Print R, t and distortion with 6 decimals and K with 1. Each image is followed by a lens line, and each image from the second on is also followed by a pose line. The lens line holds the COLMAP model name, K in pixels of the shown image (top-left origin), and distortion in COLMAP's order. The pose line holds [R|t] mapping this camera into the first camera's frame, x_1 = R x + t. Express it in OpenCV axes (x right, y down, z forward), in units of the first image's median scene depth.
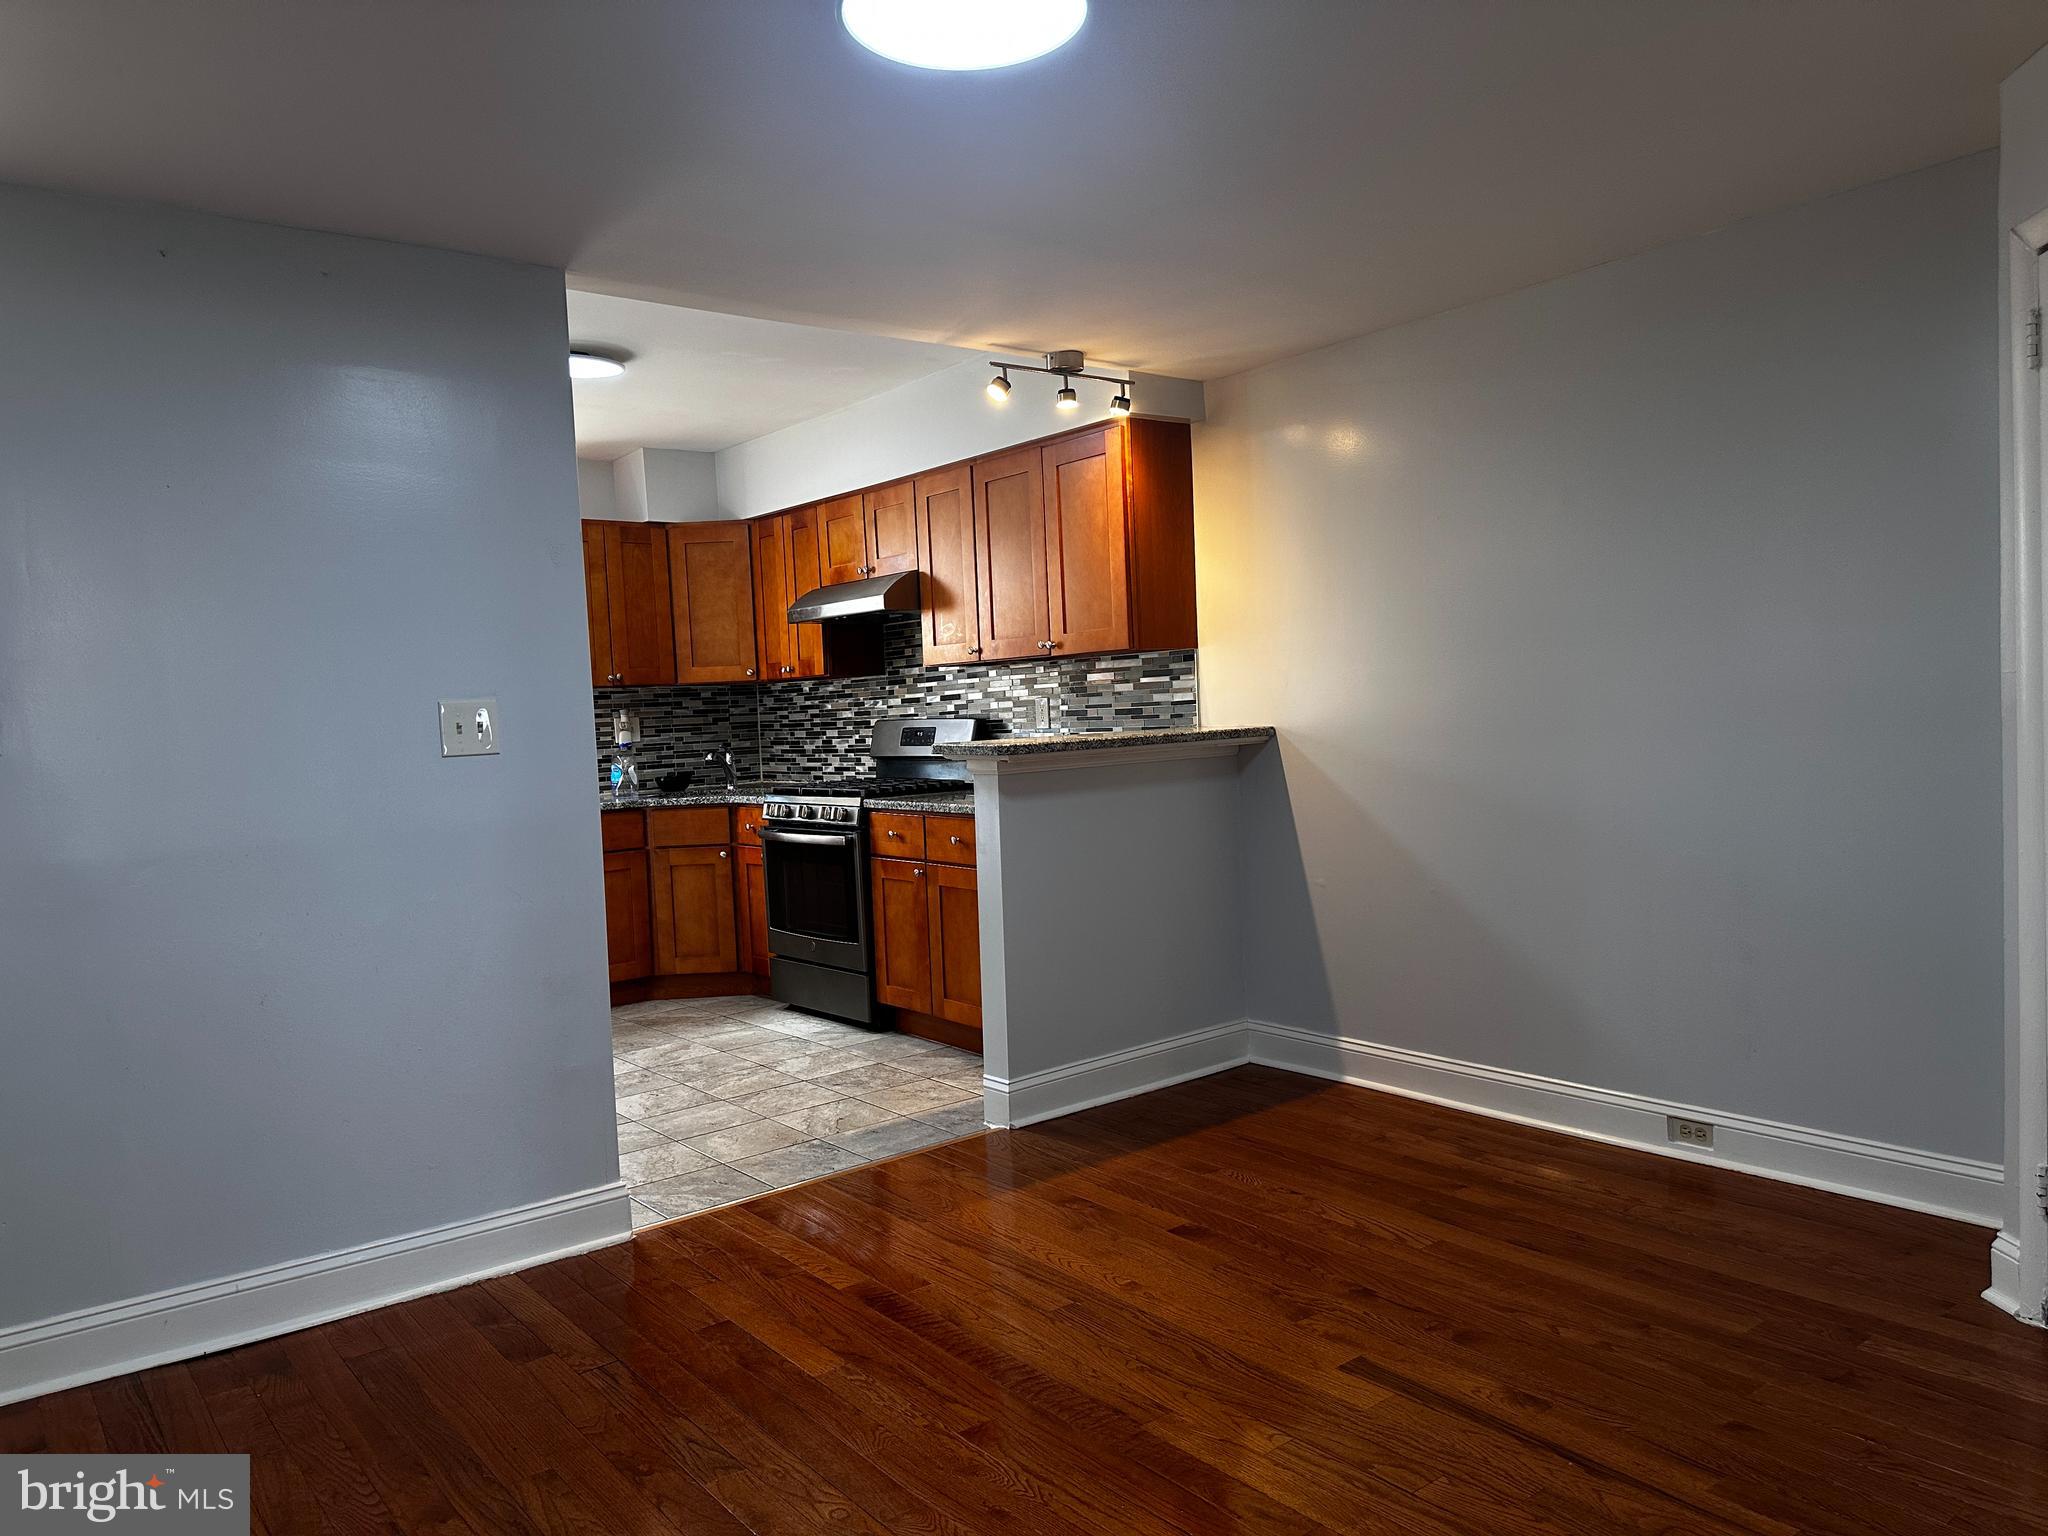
lens RADIAL K [[1439.9, 0, 1020.2], [0, 1439.9, 775.3], [0, 0, 1]] dist [0.150651, -0.272546]
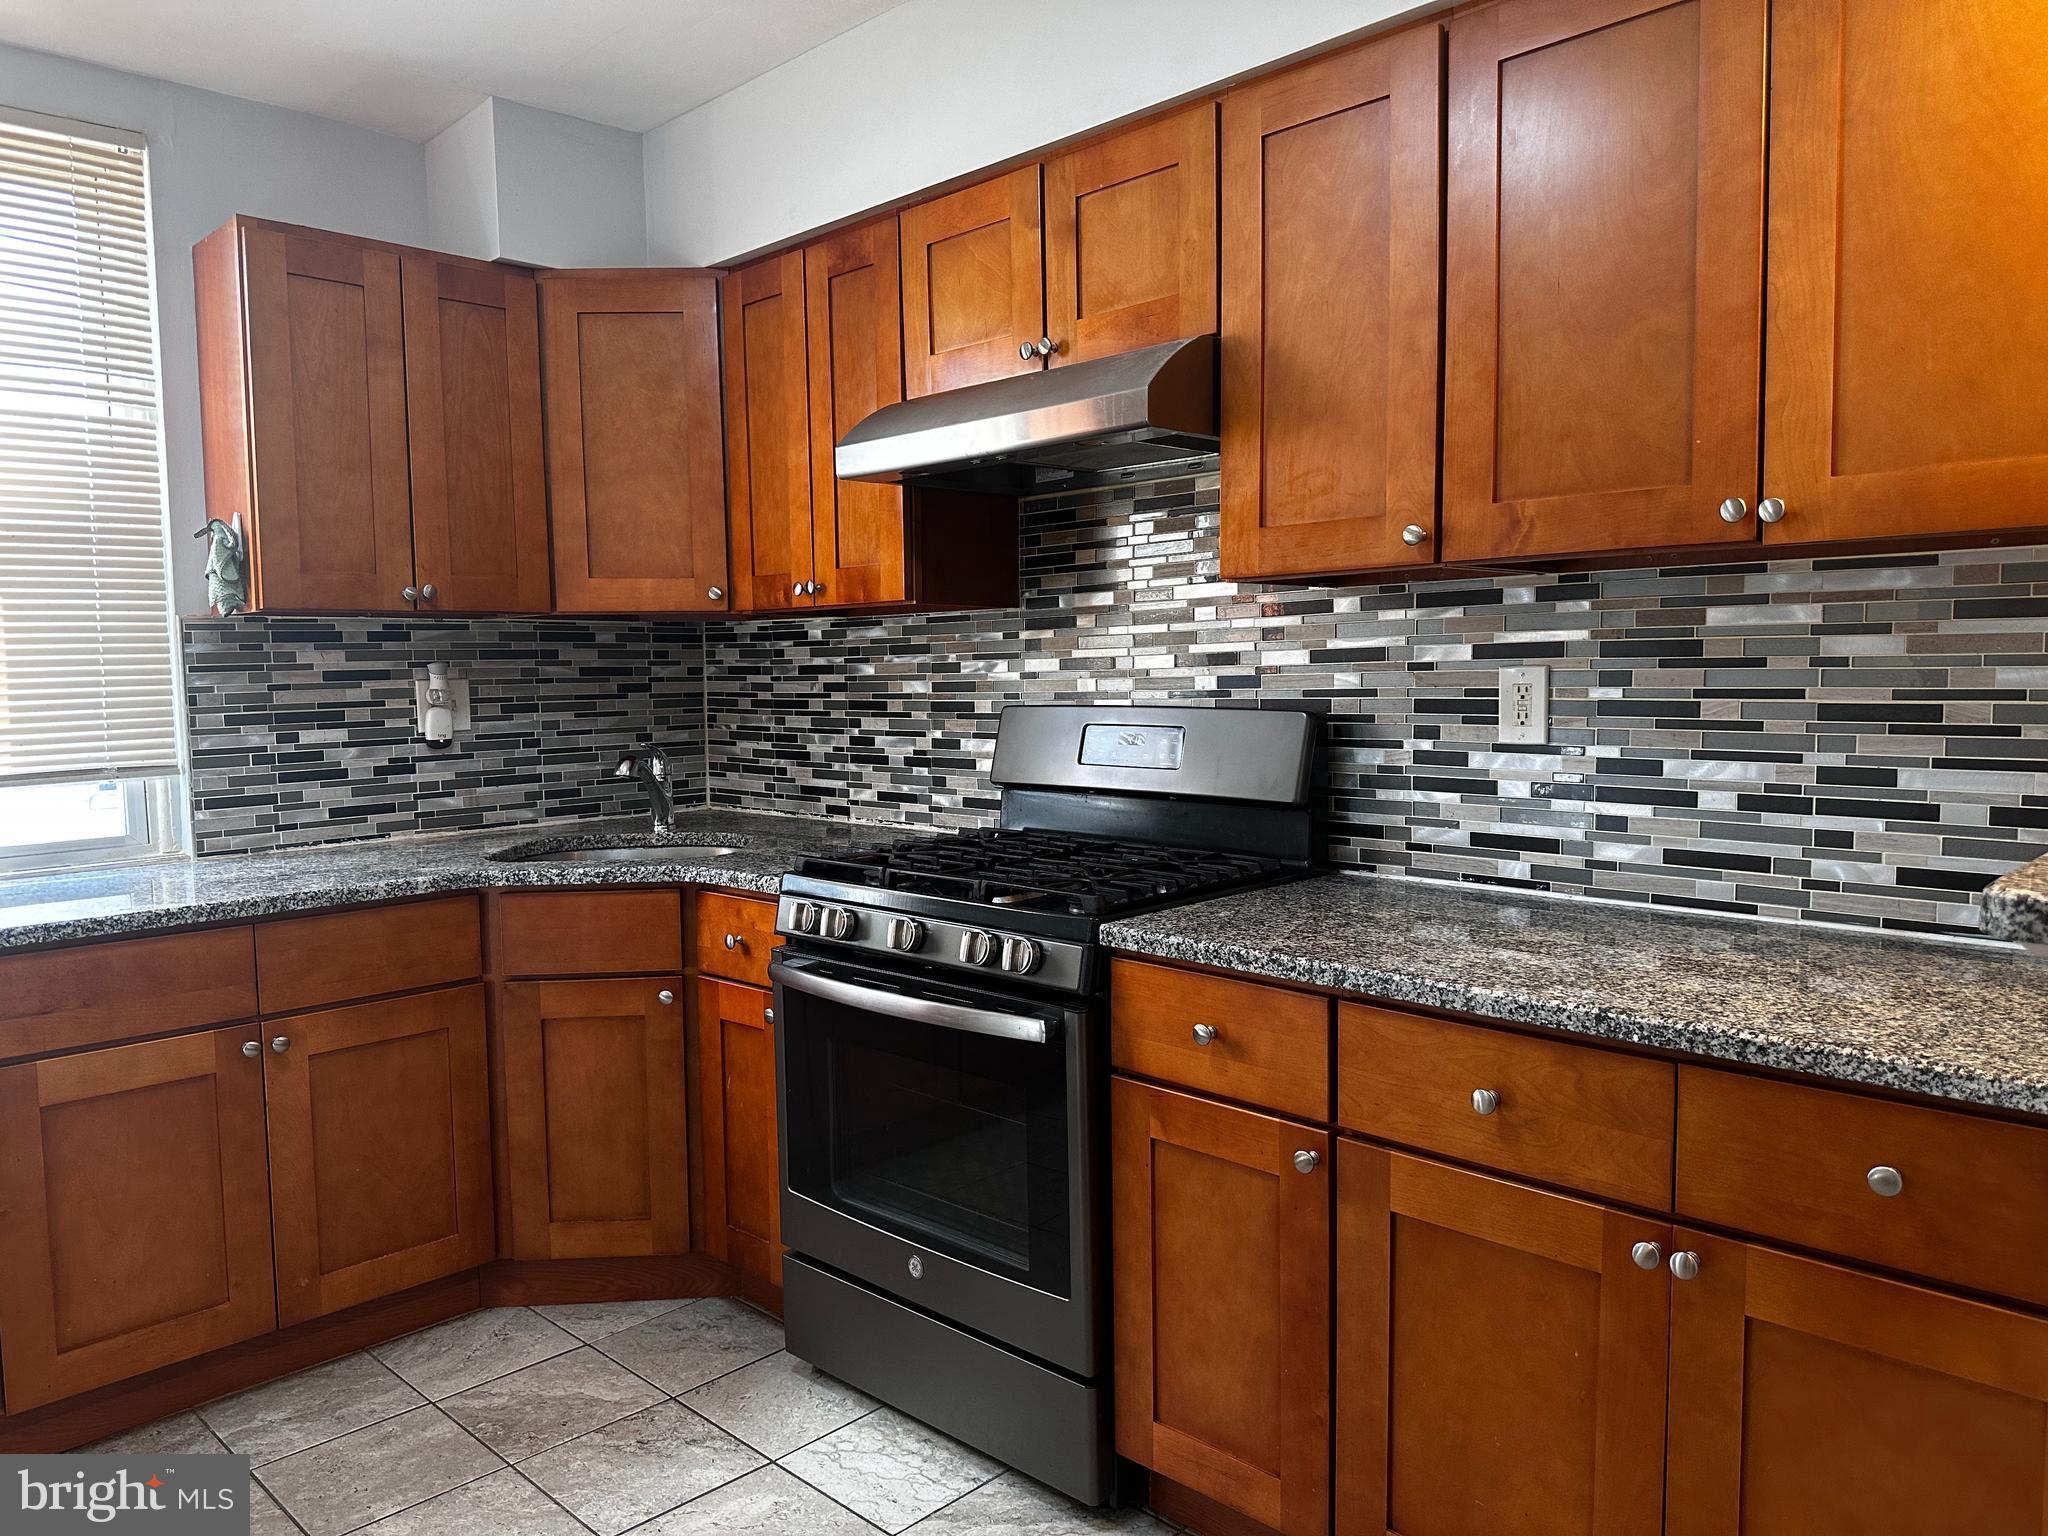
lens RADIAL K [[1439.9, 0, 1020.2], [0, 1439.9, 775.3], [0, 0, 1]] dist [0.150651, -0.272546]
pose [[0.992721, 0.020523, 0.118677, -0.151619], [-0.023549, 0.999431, 0.024155, -0.026821], [-0.118114, -0.026774, 0.992639, 0.545325]]
